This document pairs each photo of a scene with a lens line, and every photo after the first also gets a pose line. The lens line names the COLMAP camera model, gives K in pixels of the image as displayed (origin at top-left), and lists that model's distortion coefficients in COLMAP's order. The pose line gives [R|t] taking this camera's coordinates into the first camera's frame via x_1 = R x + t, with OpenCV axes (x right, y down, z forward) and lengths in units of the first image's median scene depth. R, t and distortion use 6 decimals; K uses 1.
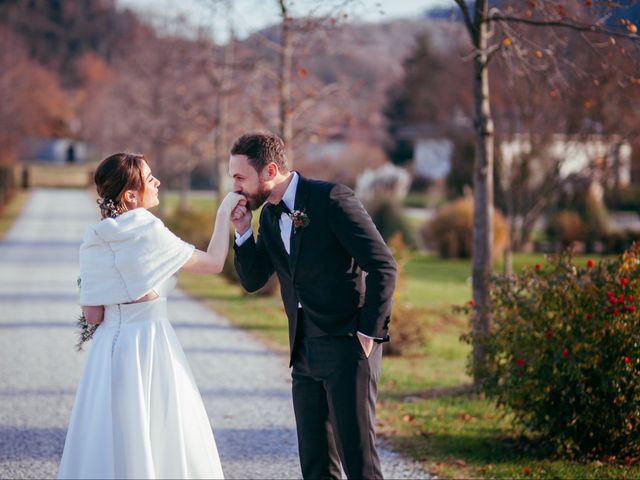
lens RADIAL K [[3778.5, 0, 320.0], [0, 3778.5, 240.0], [0, 0, 1]] dist [0.178653, 27.270654]
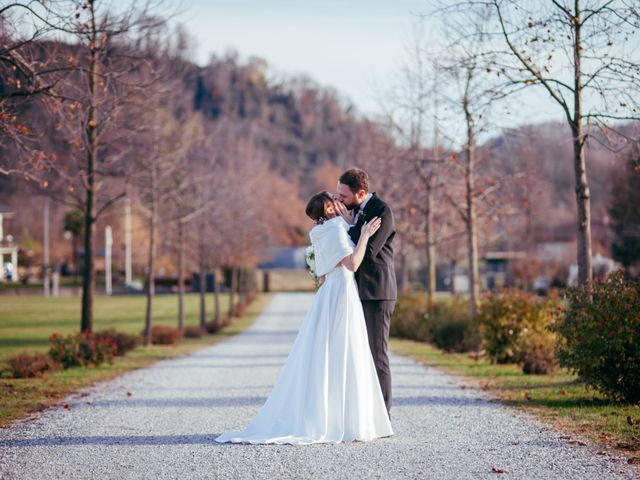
lens RADIAL K [[3778.5, 0, 320.0], [0, 3778.5, 240.0], [0, 0, 1]] dist [0.178653, 27.270654]
pose [[0.997454, -0.032556, -0.063451, 0.034474], [0.030771, 0.999108, -0.028909, 0.024531], [0.064335, 0.026883, 0.997566, -0.388831]]
